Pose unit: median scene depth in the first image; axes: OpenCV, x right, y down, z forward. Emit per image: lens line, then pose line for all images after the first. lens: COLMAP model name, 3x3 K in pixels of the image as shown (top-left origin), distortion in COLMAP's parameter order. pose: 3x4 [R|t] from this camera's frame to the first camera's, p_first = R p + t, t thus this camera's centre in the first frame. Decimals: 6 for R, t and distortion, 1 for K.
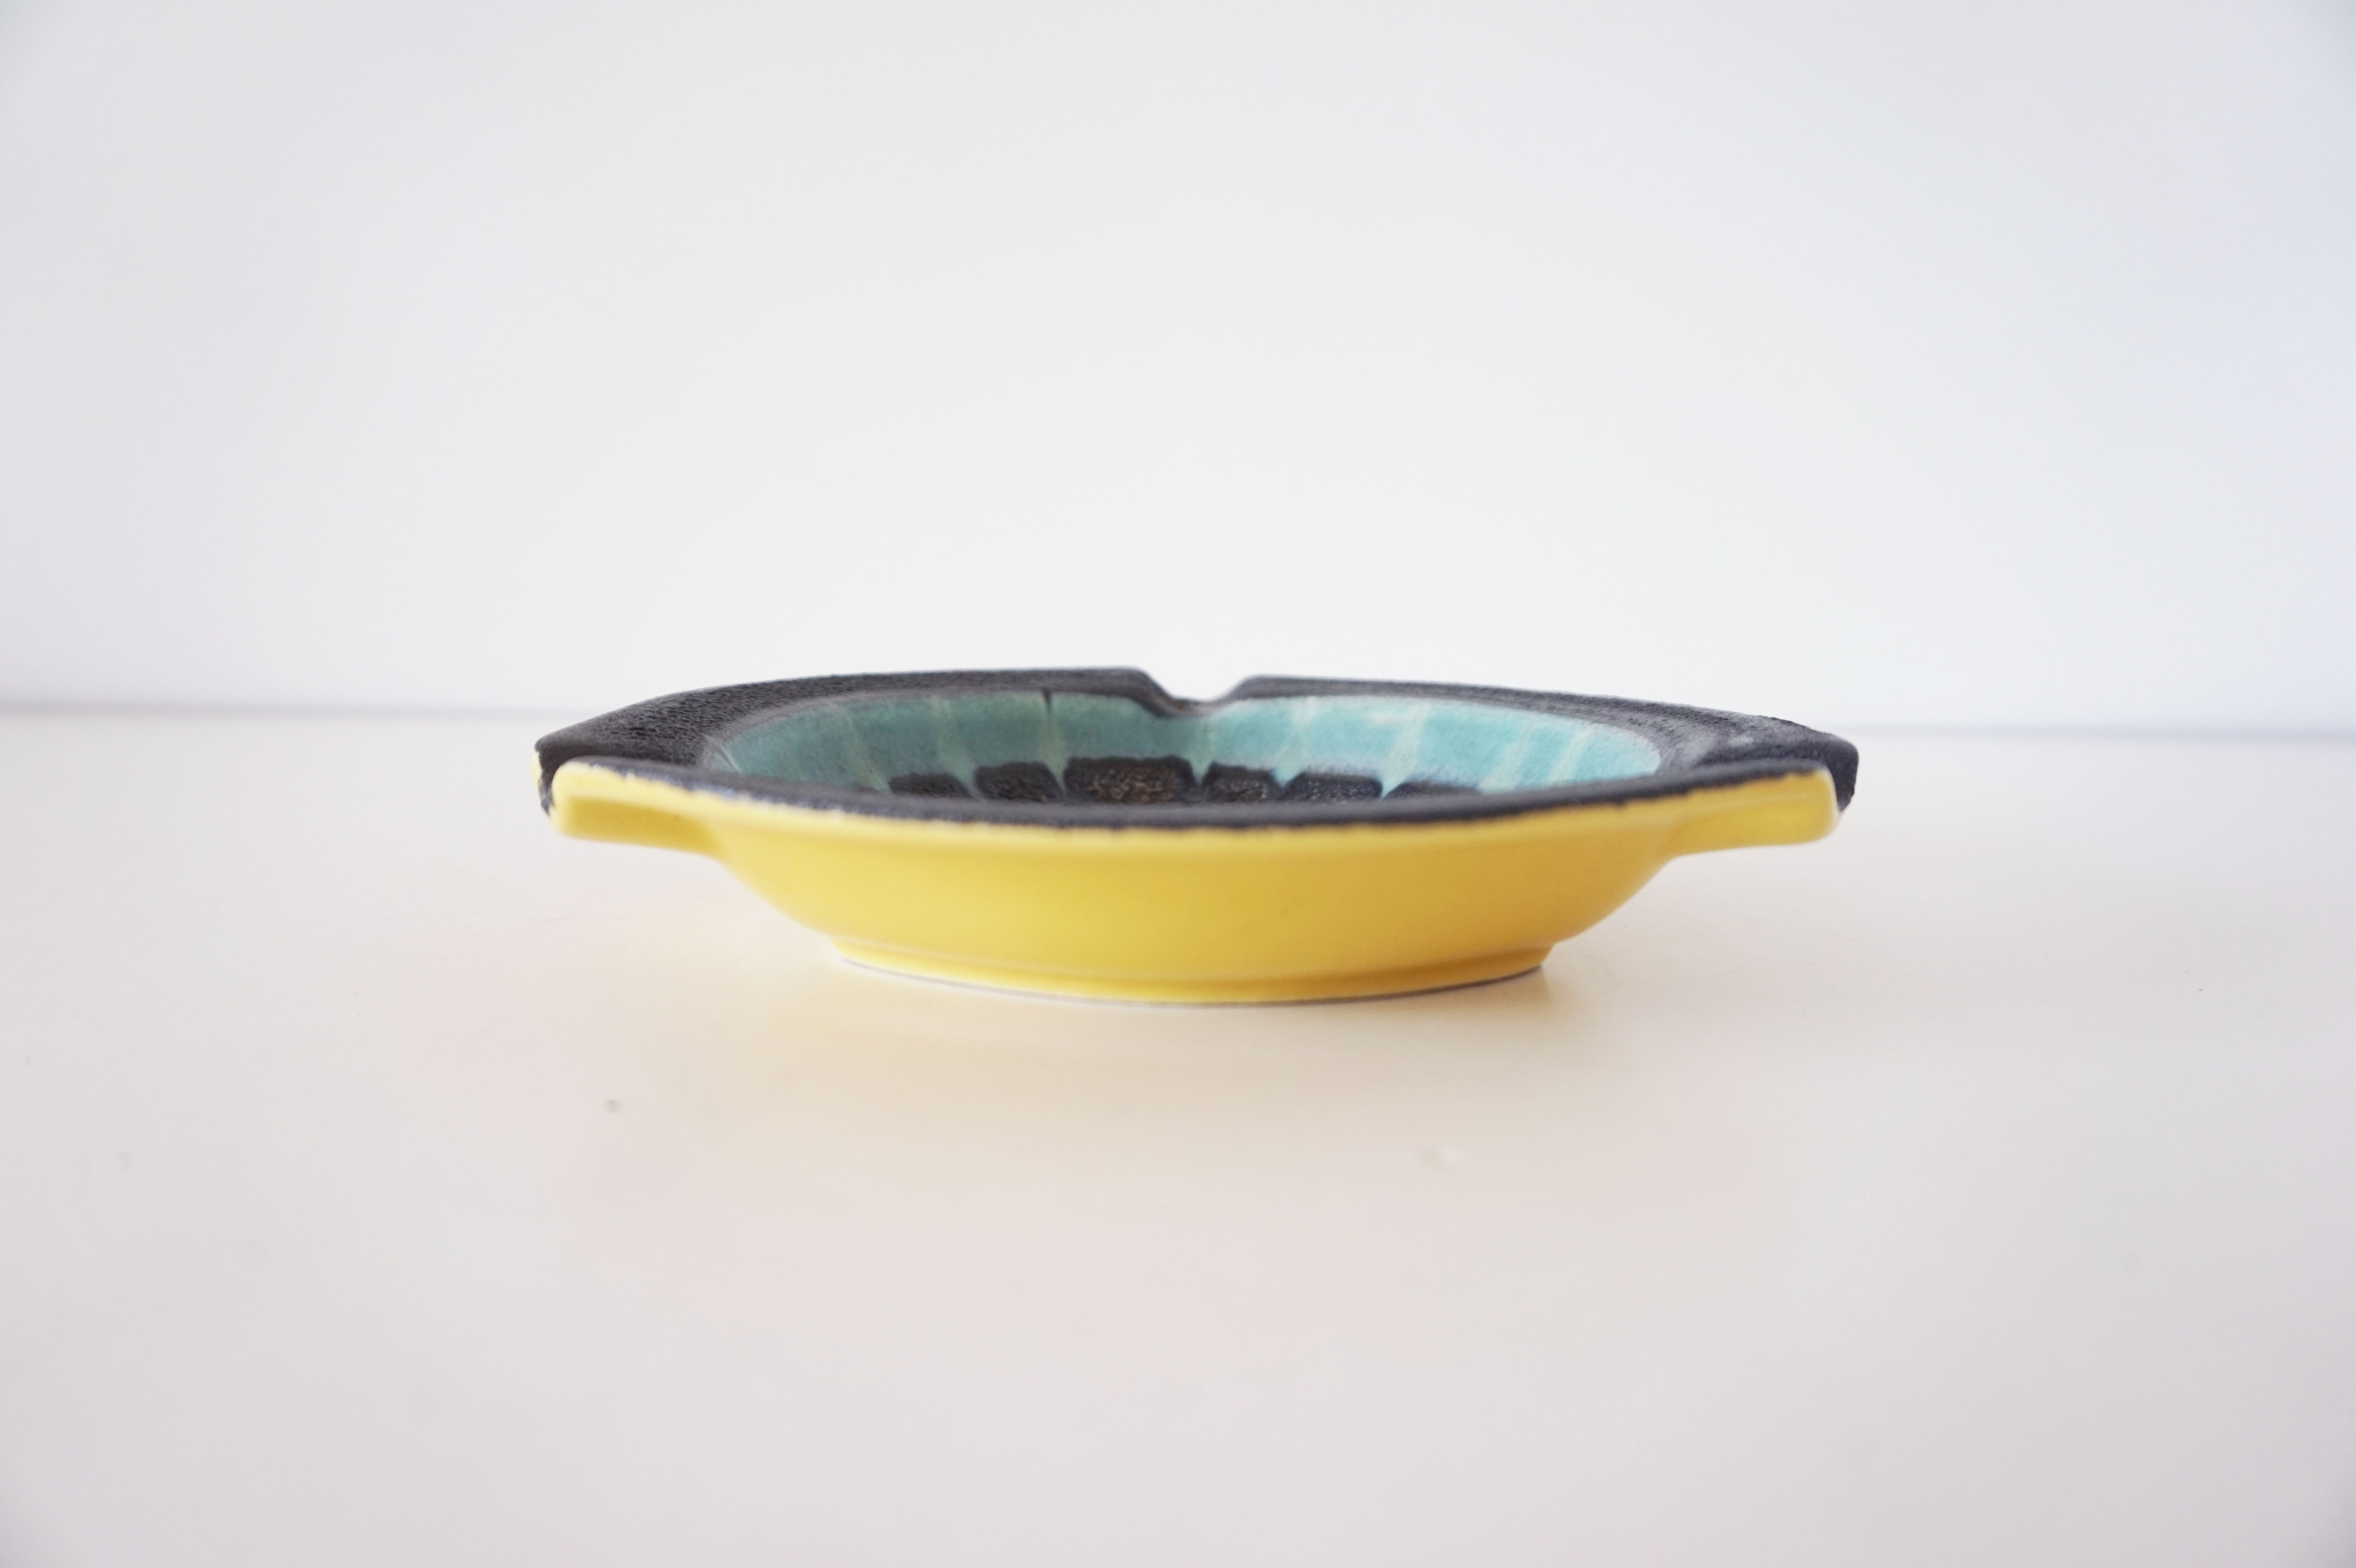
lens RADIAL K [[1603.7, 0, 1180.7], [0, 1603.7, 787.7], [0, 0, 1]] dist [-0.036838, 0.017657]
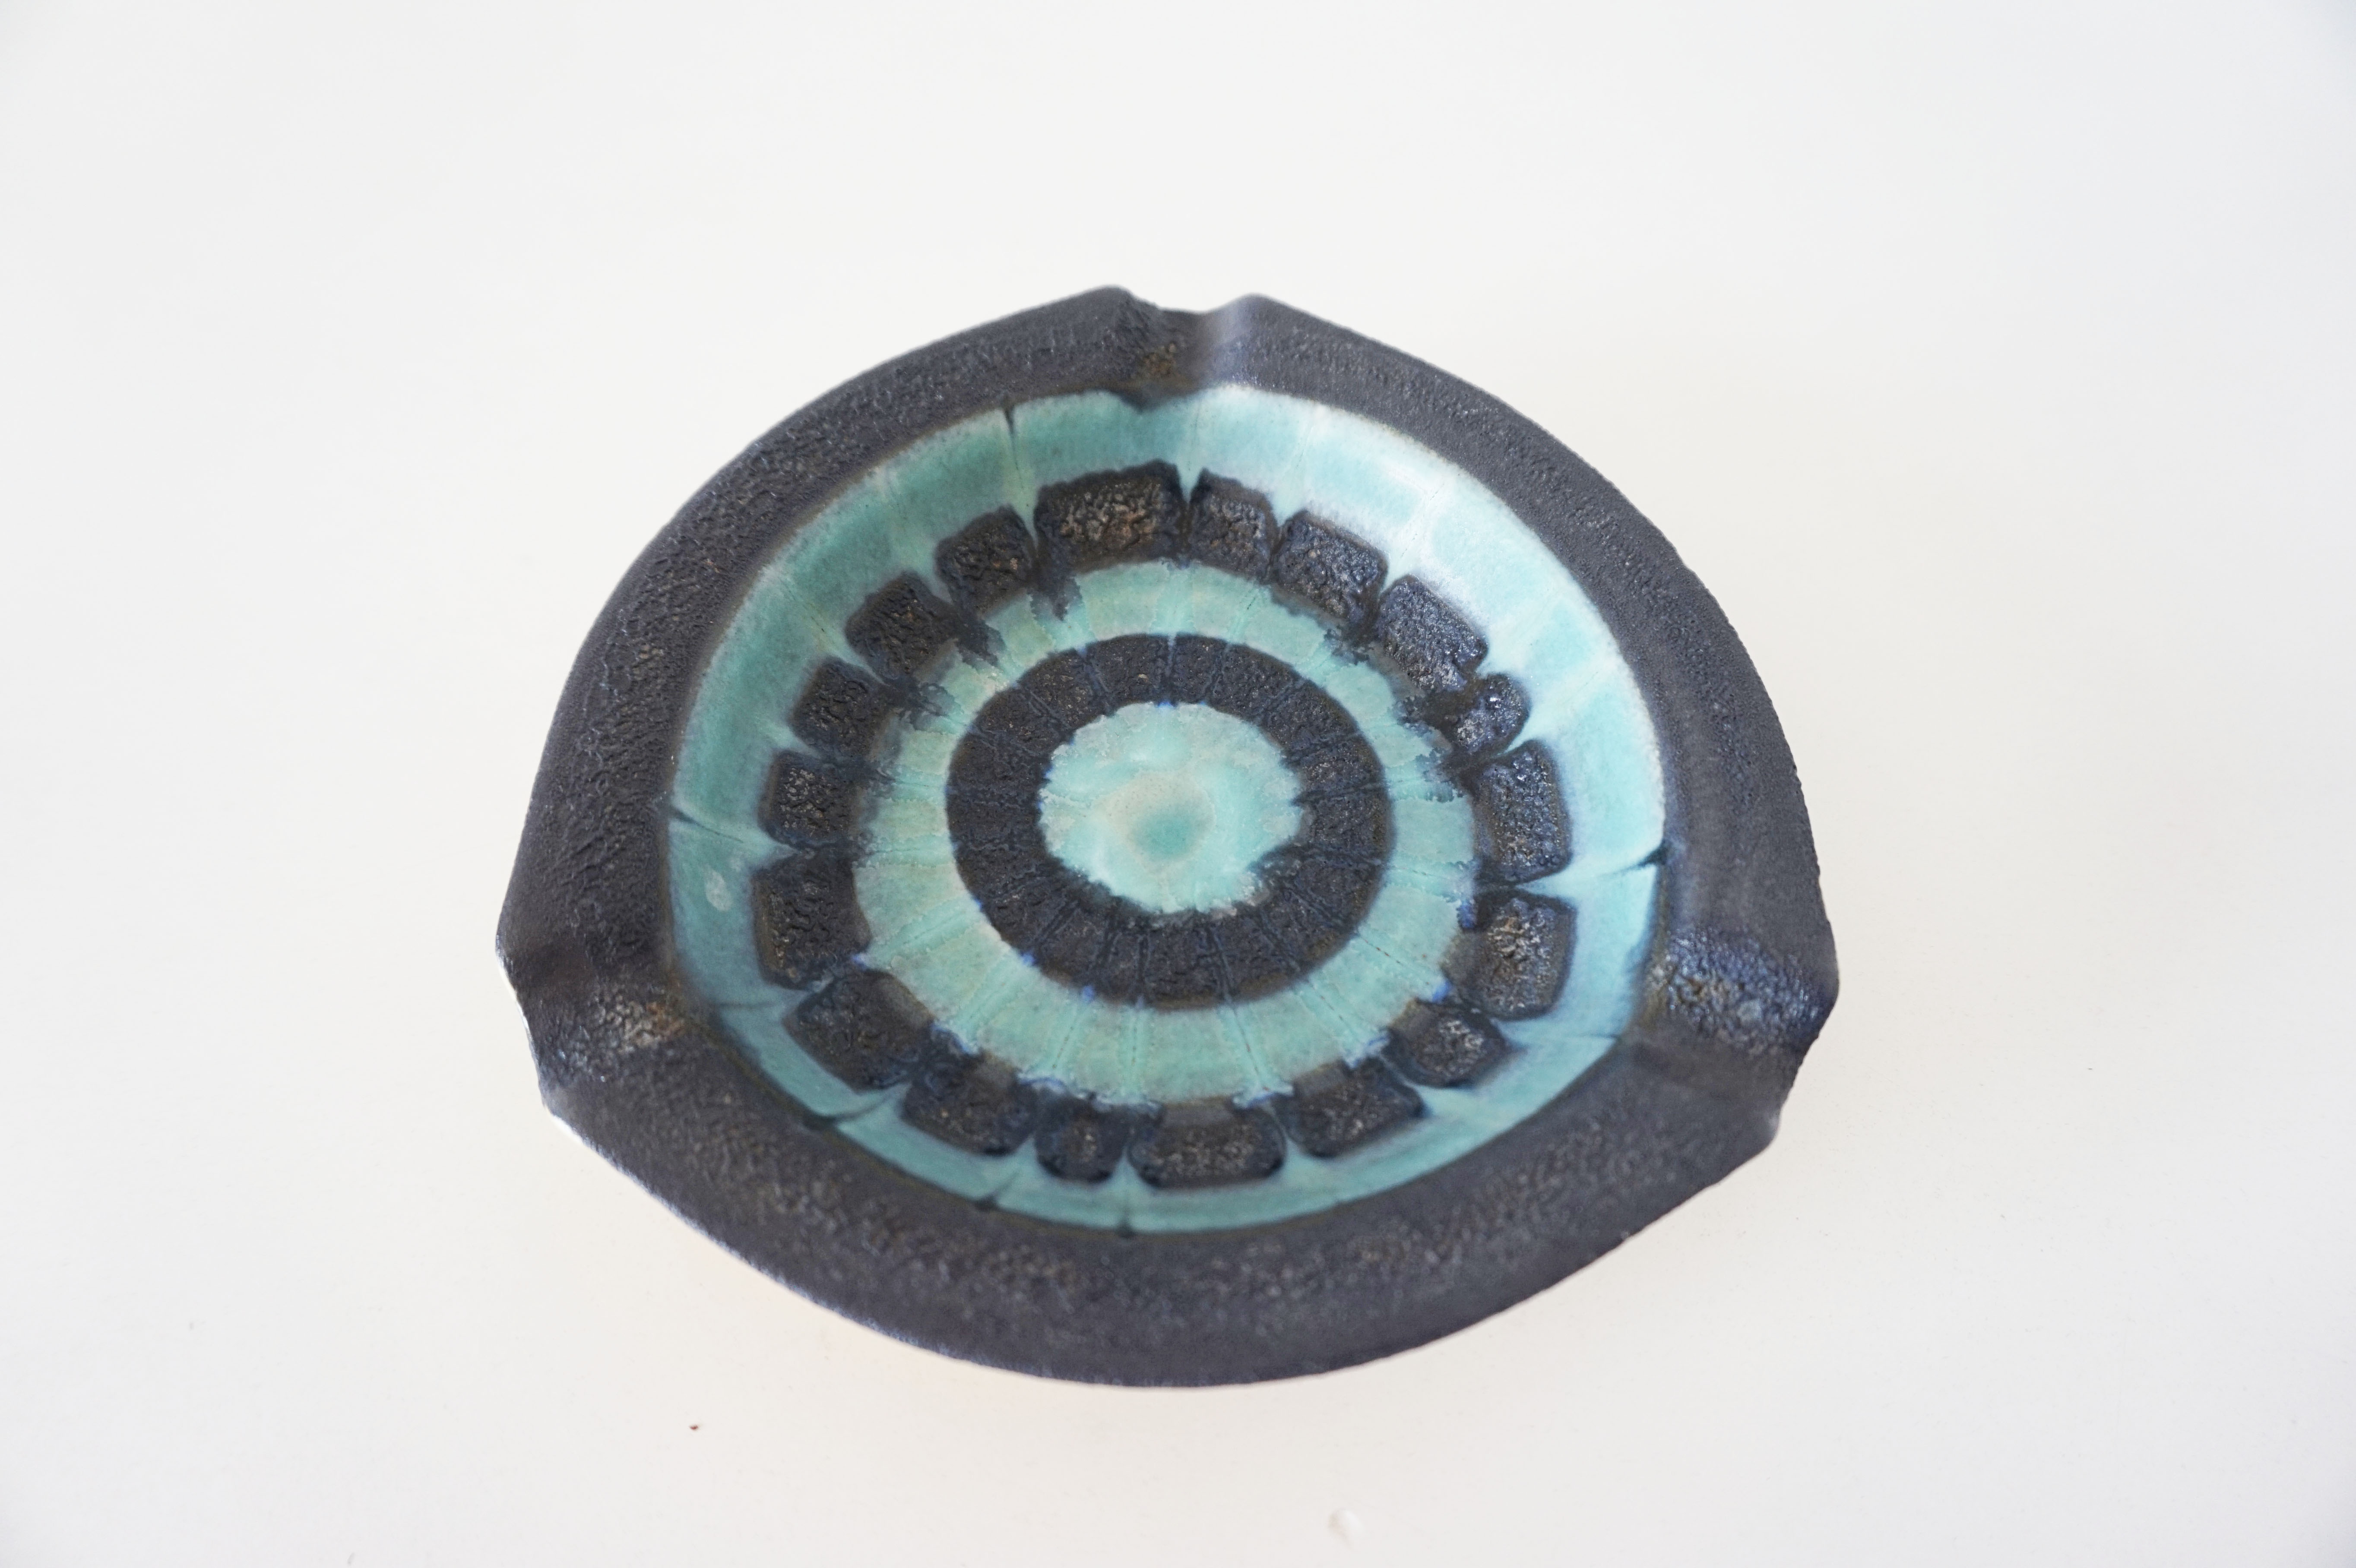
lens RADIAL K [[1603.7, 0, 1174.3], [0, 1603.7, 786.1], [0, 0, 1]] dist [-0.036838, 0.017657]
pose [[0.999894, 0.014430, -0.002121, 0.008627], [-0.007808, 0.652437, 0.757803, -0.575468], [0.012318, -0.757706, 0.652480, 0.303701]]
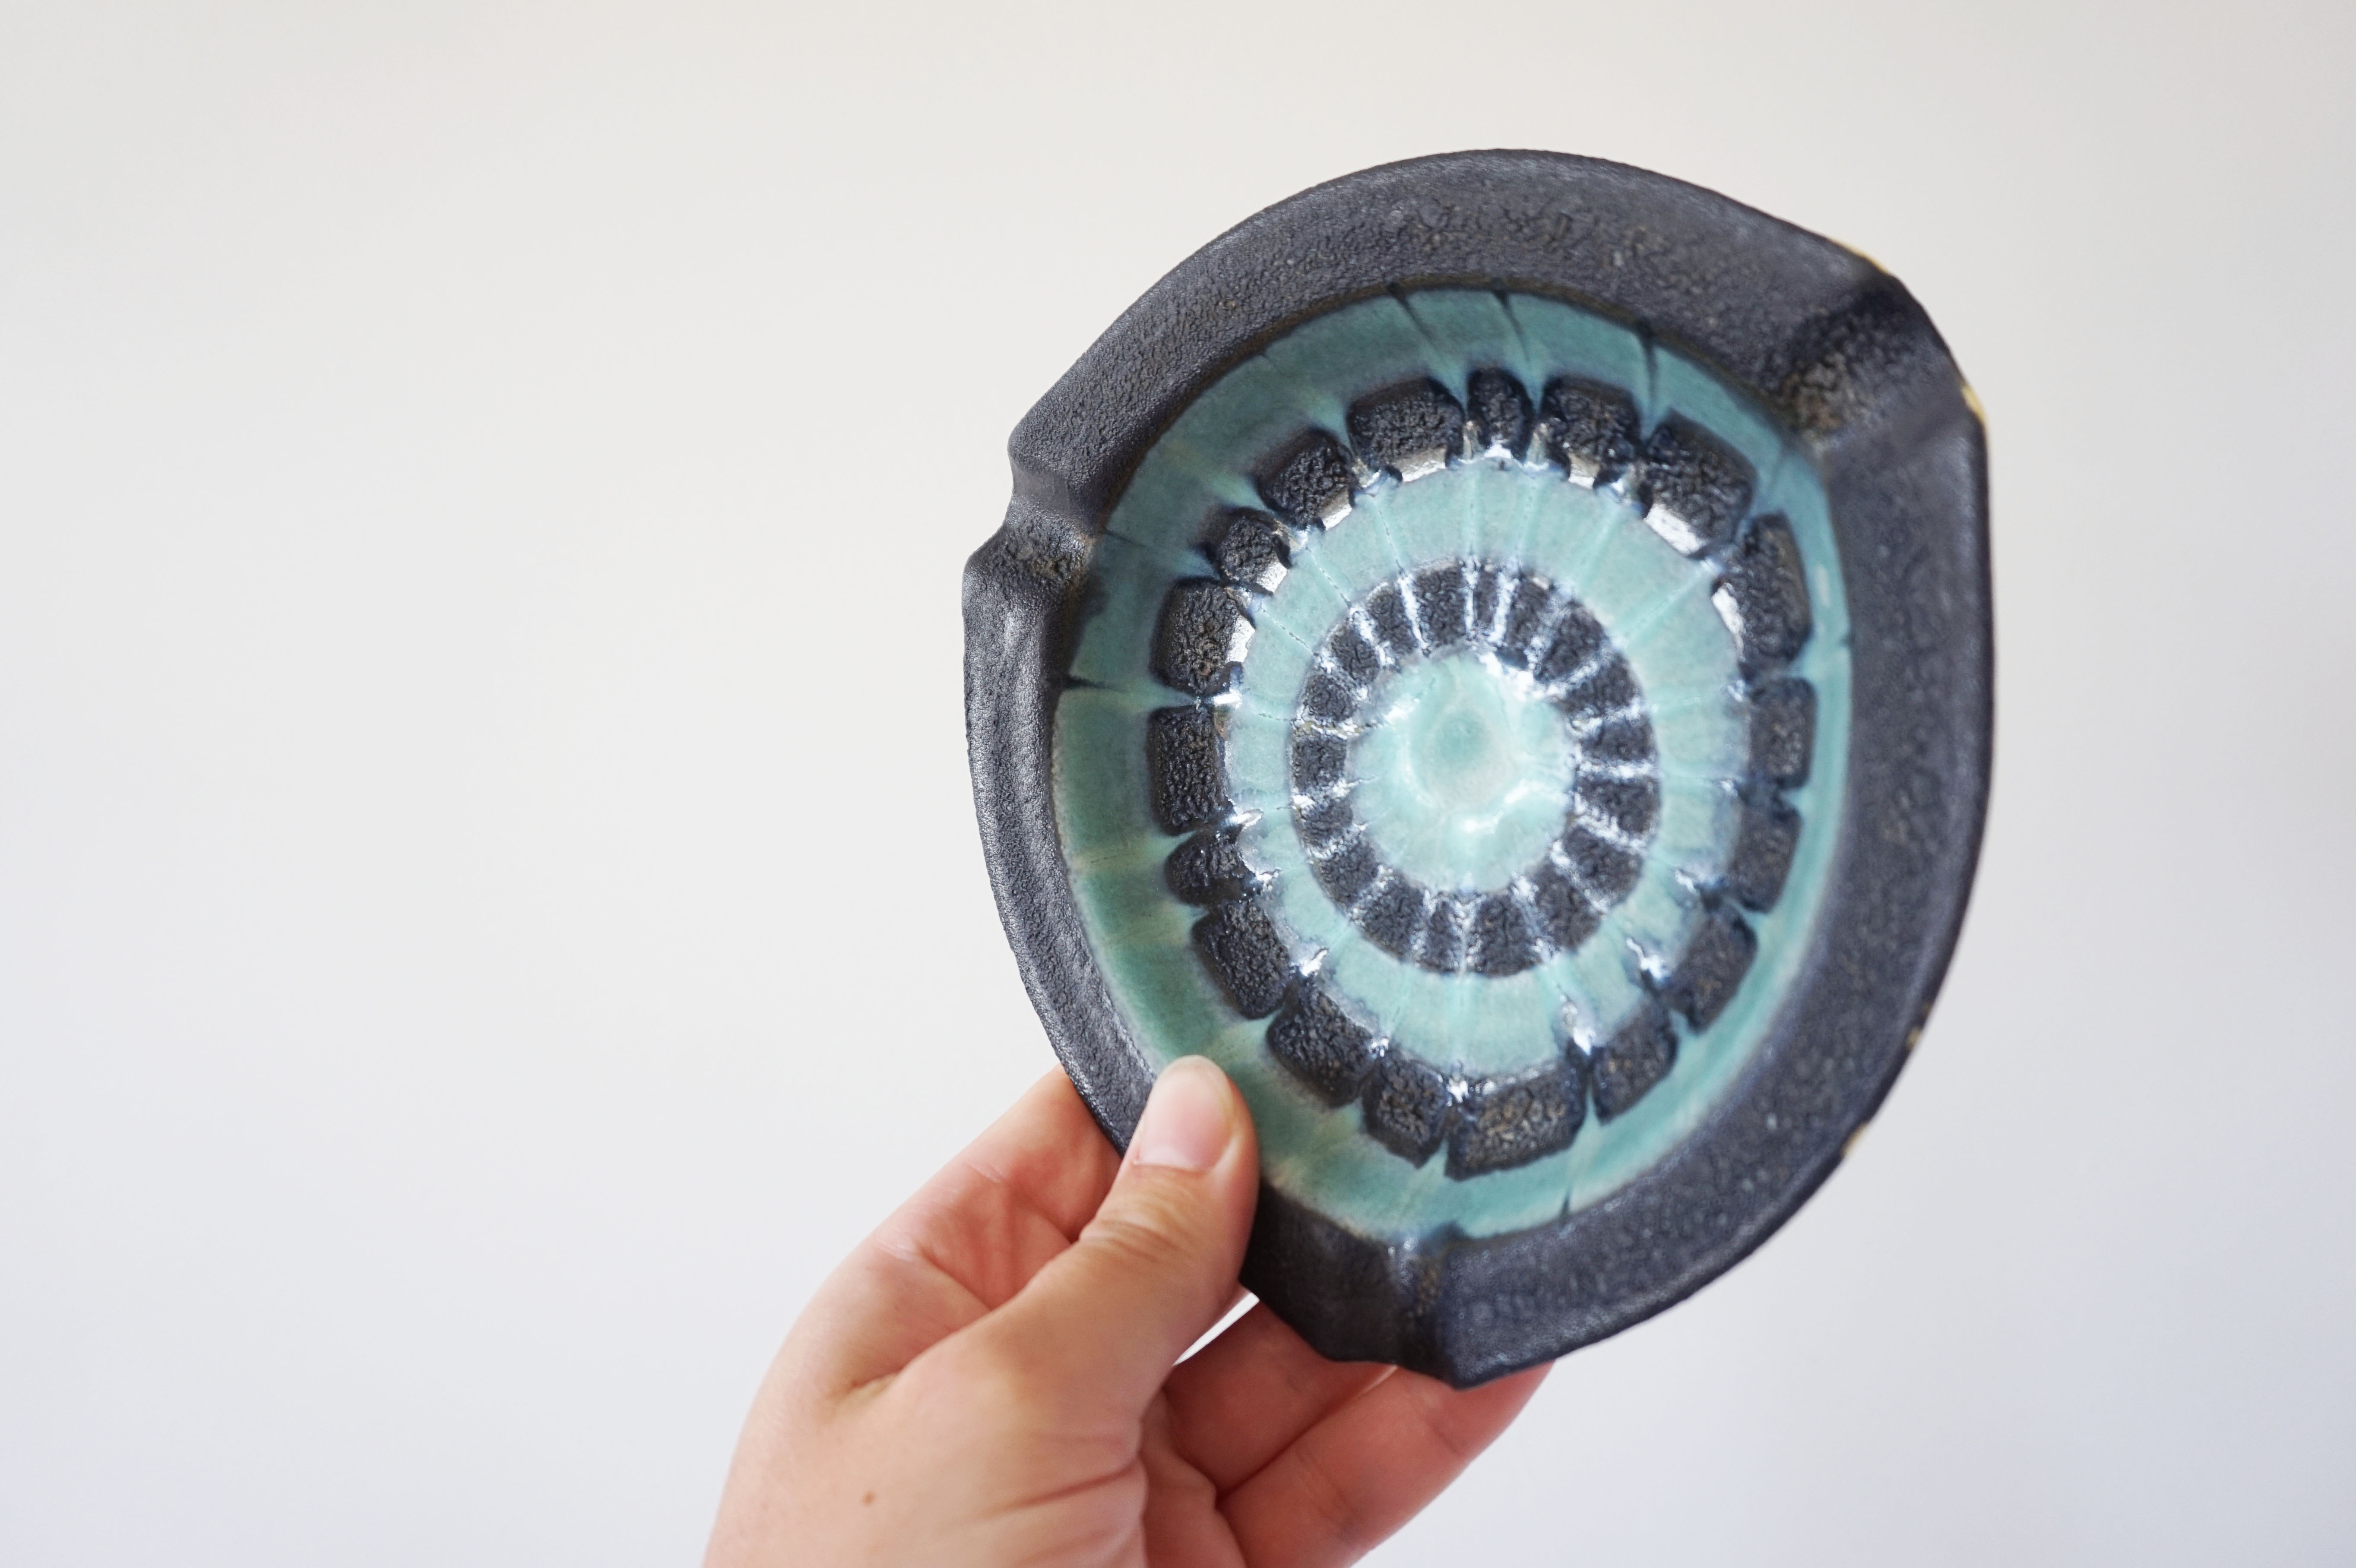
lens RADIAL K [[1737.5, 0, 1174.7], [0, 1737.5, 771.7], [0, 0, 1]] dist [-0.031781, -0.001817]
pose [[-0.766295, 0.032783, 0.641652, -0.460947], [0.628785, -0.166901, 0.759456, -0.737065], [0.131990, 0.985428, 0.107282, 0.704934]]
